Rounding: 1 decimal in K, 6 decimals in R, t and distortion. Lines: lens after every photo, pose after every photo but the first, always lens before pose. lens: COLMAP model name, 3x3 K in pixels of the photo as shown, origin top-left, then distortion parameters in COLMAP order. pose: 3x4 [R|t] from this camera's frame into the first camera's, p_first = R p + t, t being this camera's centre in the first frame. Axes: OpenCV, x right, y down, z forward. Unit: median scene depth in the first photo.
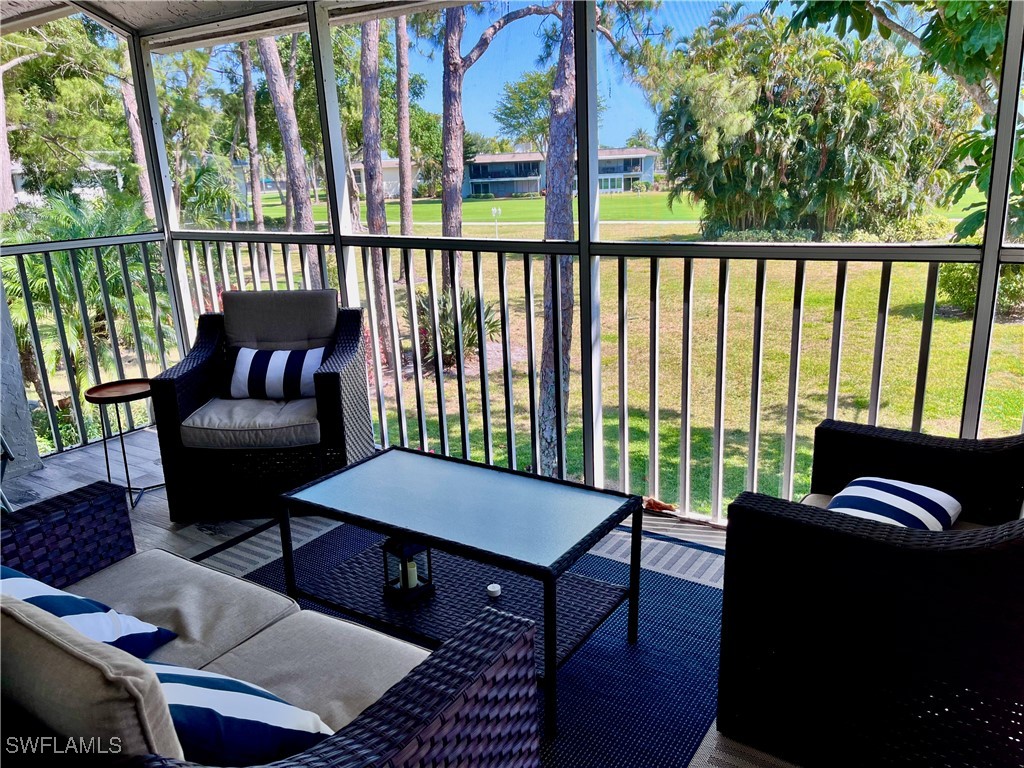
lens RADIAL K [[775.4, 0, 515.3], [0, 775.4, 386.9], [0, 0, 1]] dist [0.037534, -0.014546]
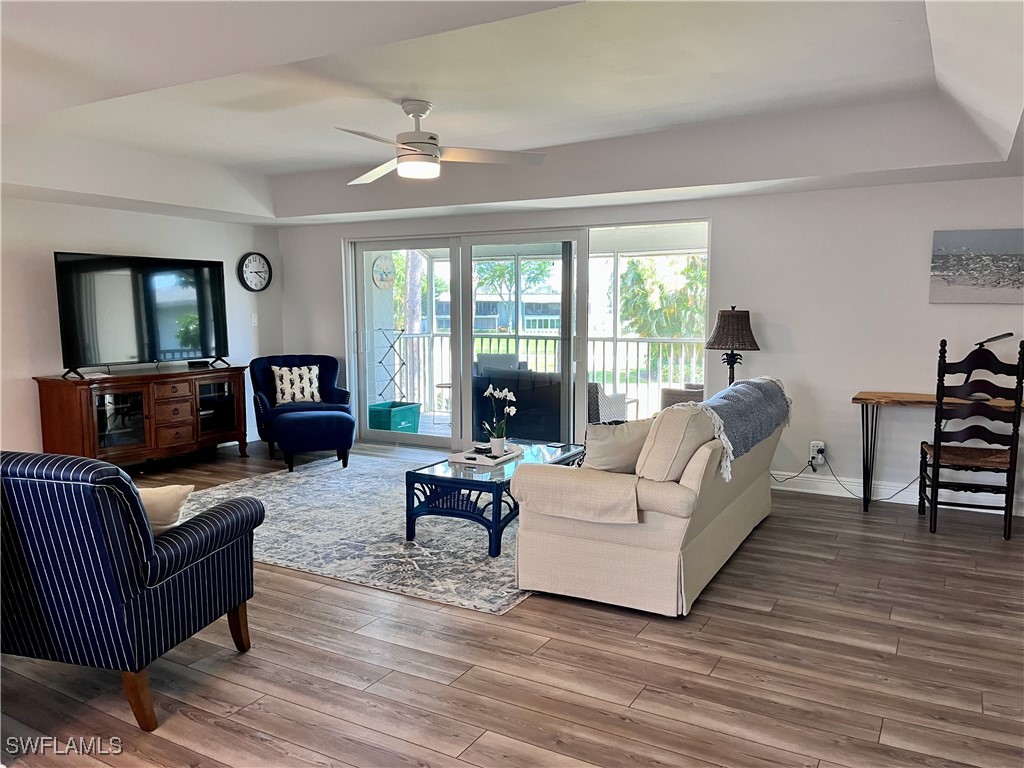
lens RADIAL K [[775.4, 0, 510.6], [0, 775.4, 386.0], [0, 0, 1]] dist [0.037534, -0.014546]
pose [[0.997369, 0.034709, 0.063650, -0.054256], [-0.023165, 0.984496, -0.173872, 0.055967], [-0.068698, 0.171940, 0.982709, -0.193963]]
